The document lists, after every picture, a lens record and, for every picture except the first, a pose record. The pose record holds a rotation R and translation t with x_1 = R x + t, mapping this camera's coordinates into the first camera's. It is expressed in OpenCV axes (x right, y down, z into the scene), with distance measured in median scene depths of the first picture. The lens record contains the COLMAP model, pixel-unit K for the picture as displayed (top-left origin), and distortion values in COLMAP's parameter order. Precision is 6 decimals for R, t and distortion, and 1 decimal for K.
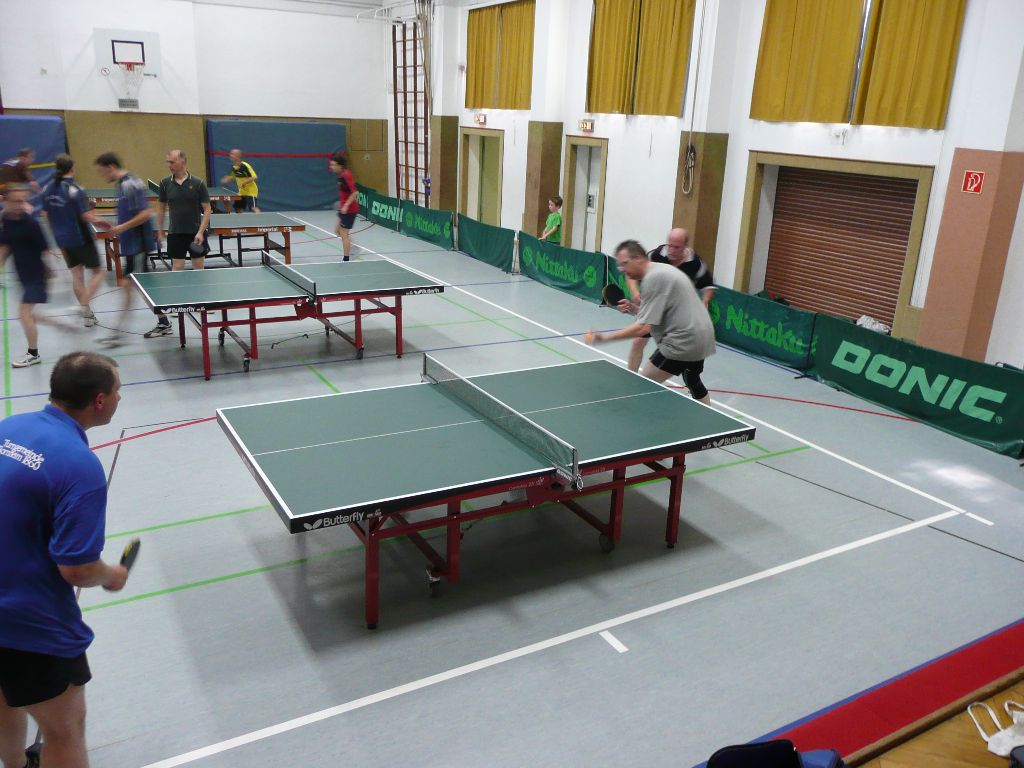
lens RADIAL K [[859.0, 0, 518.9], [0, 859.0, 384.9], [0, 0, 1]] dist [-0.027977, 0.022341]
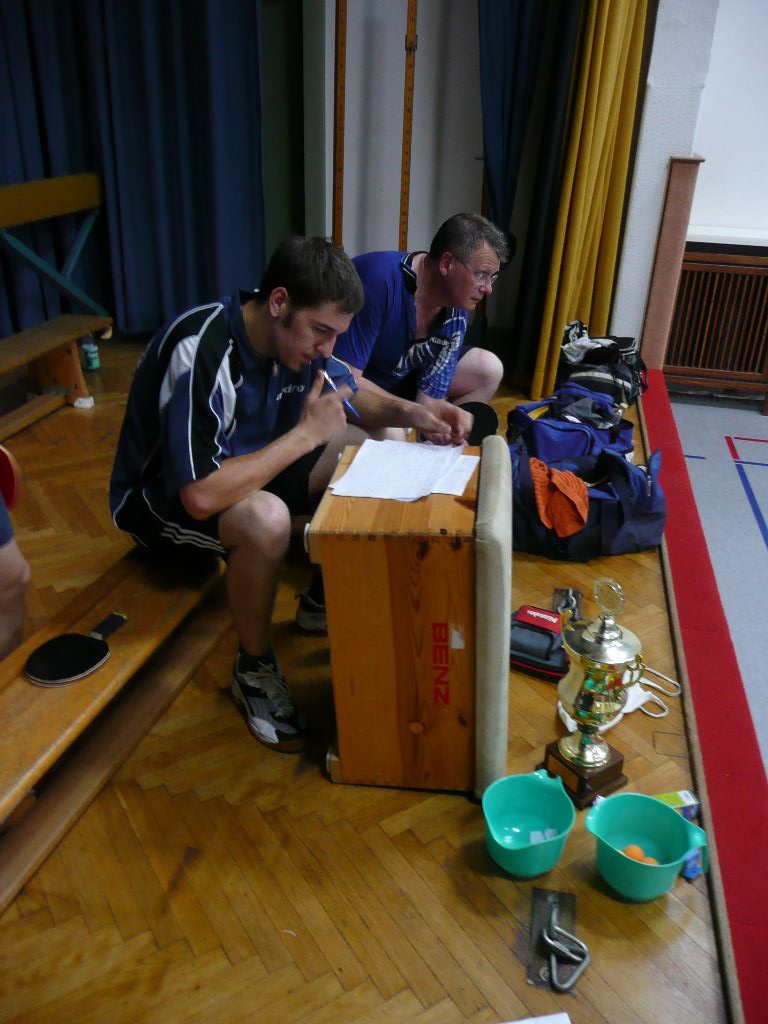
lens RADIAL K [[857.7, 0, 384.6], [0, 857.7, 519.2], [0, 0, 1]] dist [-0.019750, 0.008269]
pose [[-0.674357, 0.281370, -0.682695, 0.368201], [-0.281243, 0.756994, 0.589799, -0.067280], [0.682748, 0.589739, -0.431351, 0.289925]]
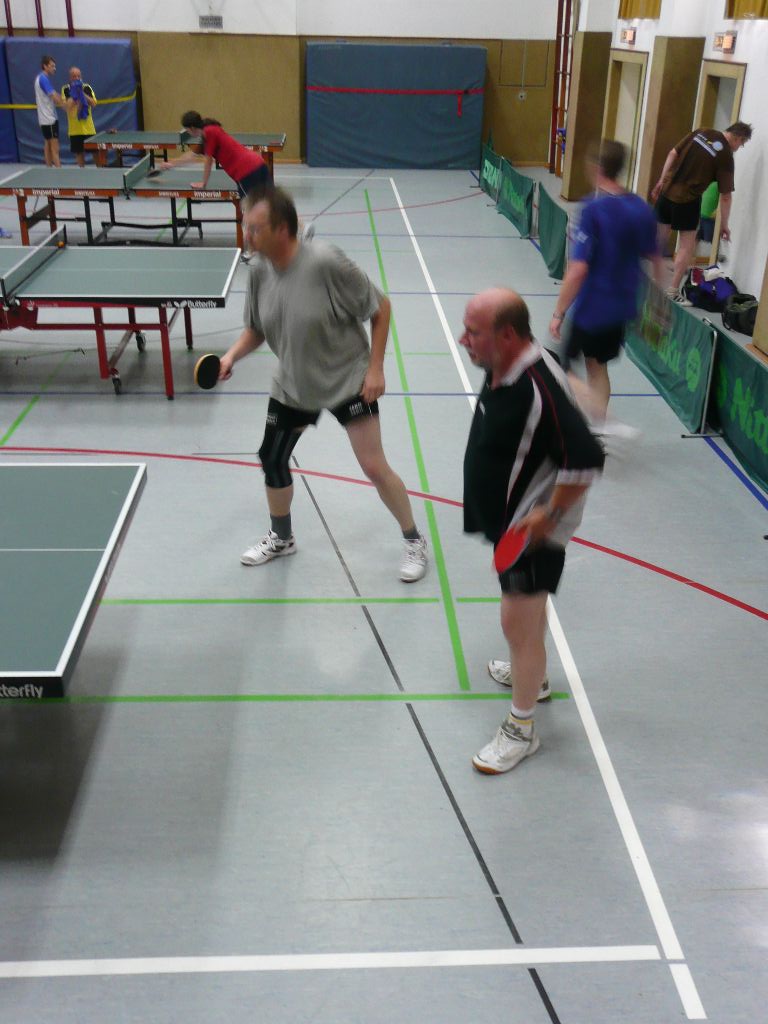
lens RADIAL K [[1065.5, 0, 386.9], [0, 1065.5, 513.3], [0, 0, 1]] dist [-0.006199, 0.000000]
pose [[0.887490, 0.174778, -0.426398, 0.389871], [-0.125769, 0.982024, 0.140755, -0.083720], [0.443333, -0.071291, 0.893517, 0.322500]]
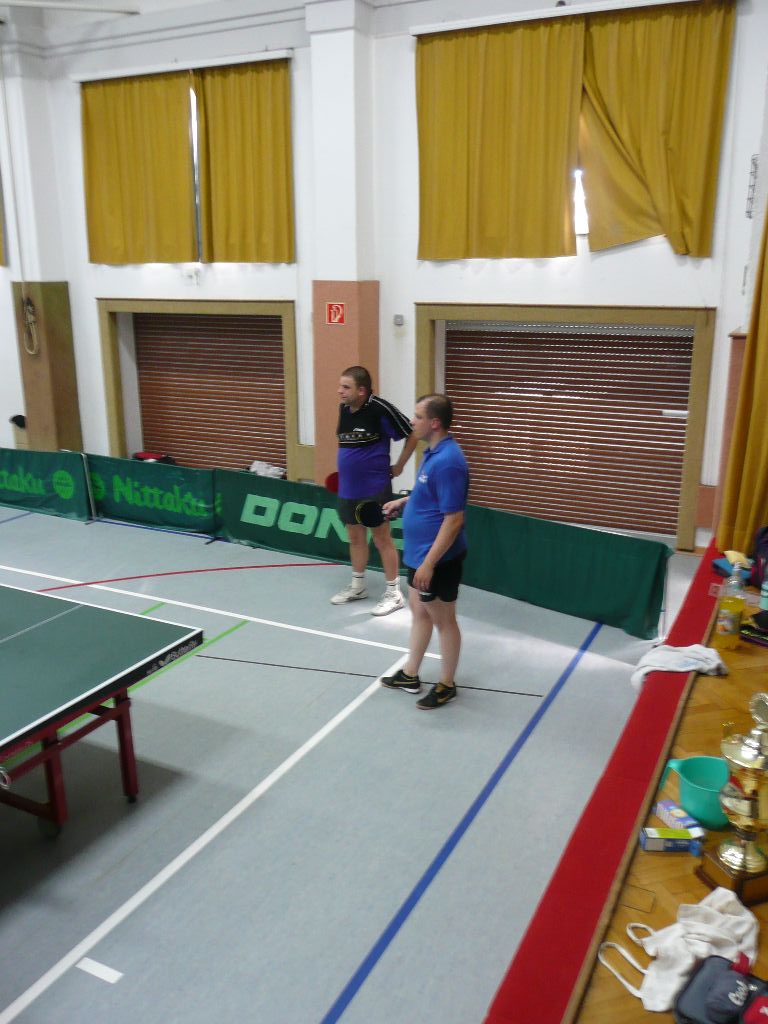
lens RADIAL K [[899.3, 0, 383.7], [0, 899.3, 520.3], [0, 0, 1]] dist [-0.043858, 0.046209]
pose [[0.836225, -0.195609, 0.512312, -0.001094], [0.205999, 0.977848, 0.037115, -0.028532], [-0.508224, 0.074499, 0.857997, 0.090718]]
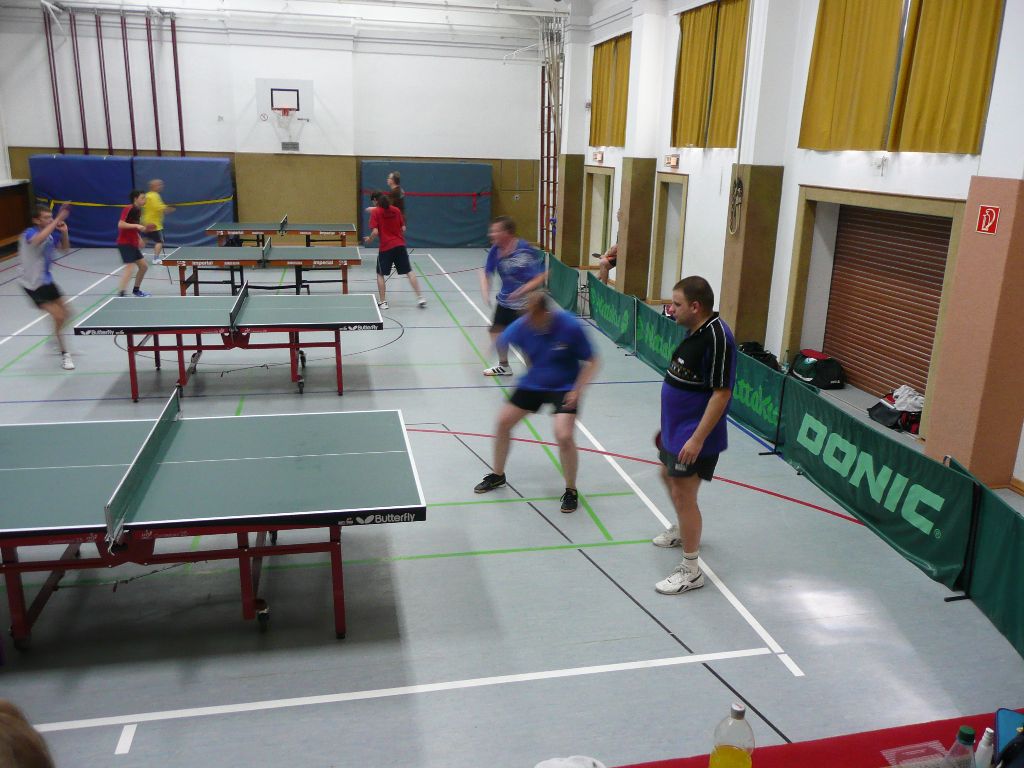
lens RADIAL K [[859.0, 0, 523.1], [0, 859.0, 384.5], [0, 0, 1]] dist [-0.027977, 0.022341]
pose [[0.952348, 0.068498, -0.297224, 0.345093], [-0.083584, 0.995763, -0.038335, -0.023817], [0.293338, 0.061352, 0.954038, 0.142372]]
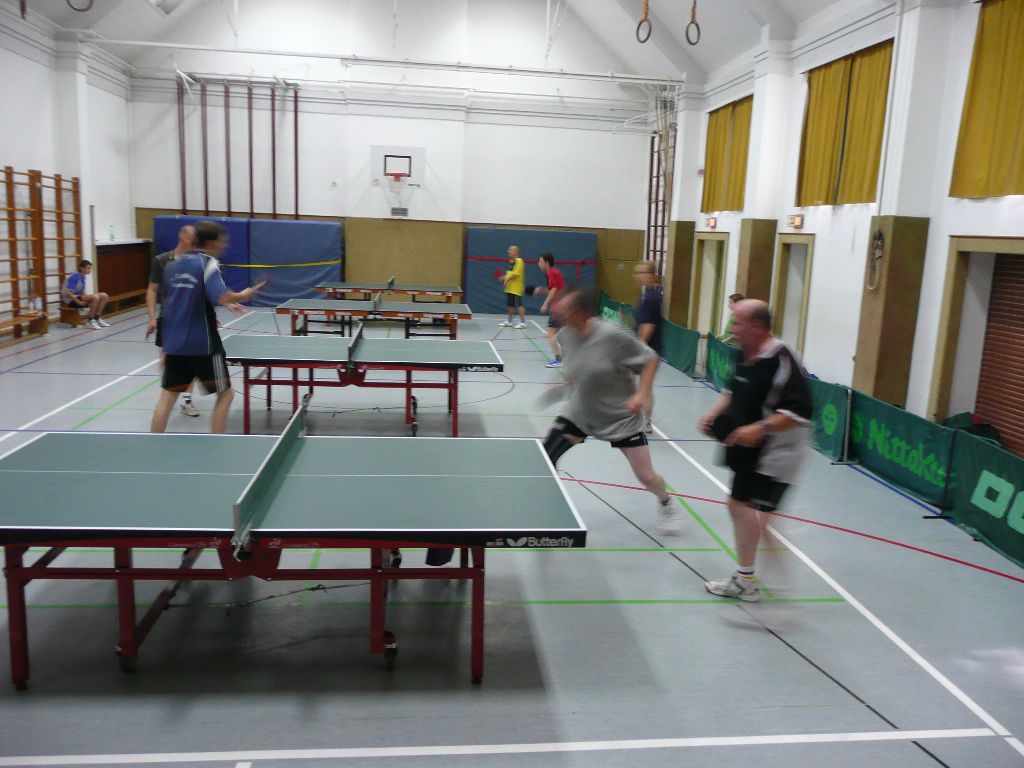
lens RADIAL K [[859.0, 0, 520.6], [0, 859.0, 385.5], [0, 0, 1]] dist [-0.027977, 0.022341]
pose [[0.915476, 0.069458, -0.396333, 0.287380], [-0.128218, 0.983999, -0.123720, 0.015676], [0.381397, 0.164079, 0.909733, 0.185813]]
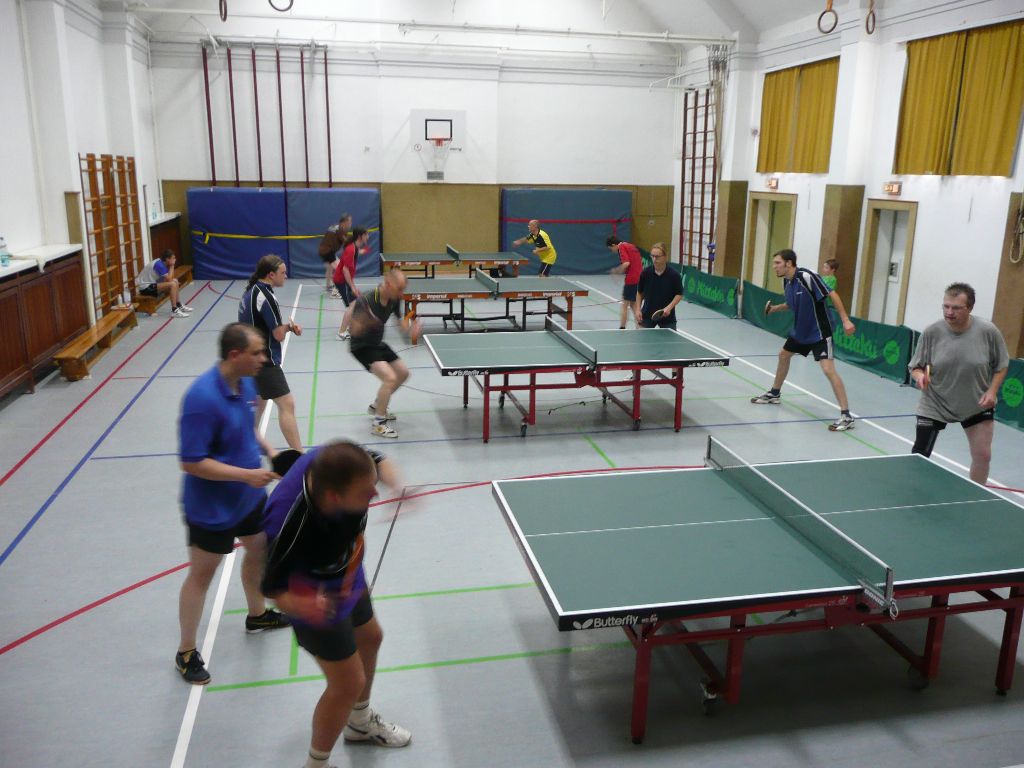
lens RADIAL K [[859.0, 0, 519.0], [0, 859.0, 384.0], [0, 0, 1]] dist [-0.027977, 0.022341]
pose [[0.950064, 0.049120, -0.308166, -0.015058], [-0.071285, 0.995584, -0.061079, -0.013829], [0.303805, 0.079996, 0.949370, 0.037483]]
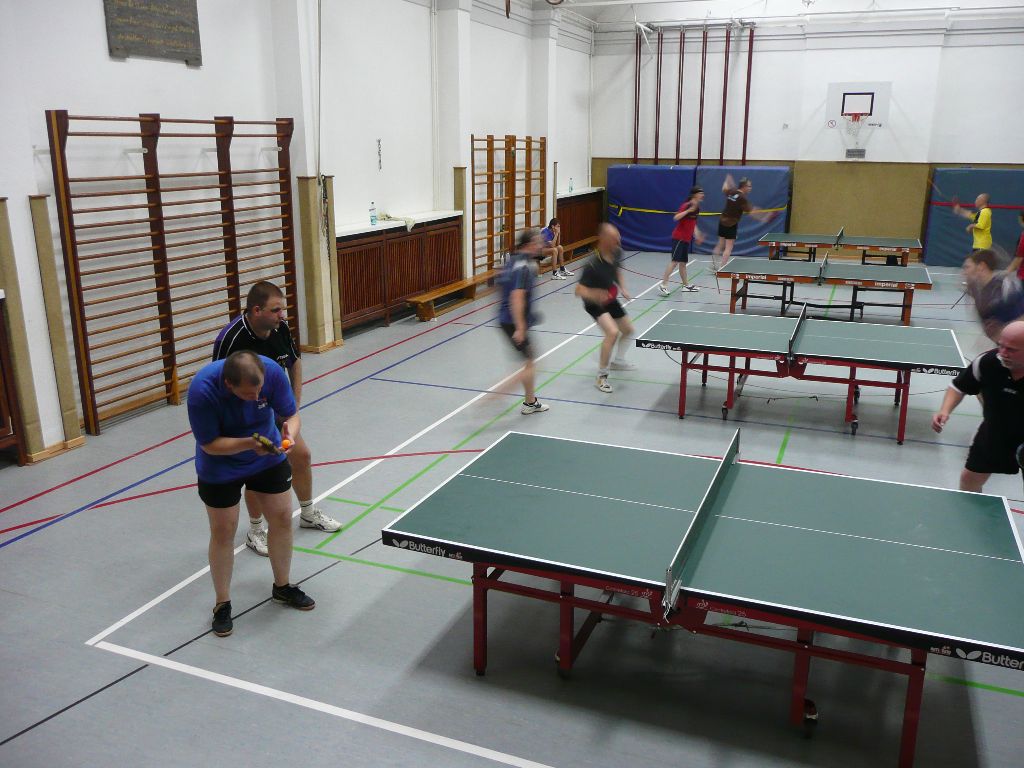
lens RADIAL K [[859.0, 0, 517.2], [0, 859.0, 385.0], [0, 0, 1]] dist [-0.027977, 0.022341]
pose [[0.610099, 0.177265, -0.772241, 0.271748], [-0.219625, 0.974295, 0.050135, -0.048011], [0.761278, 0.139016, 0.633349, 0.178258]]
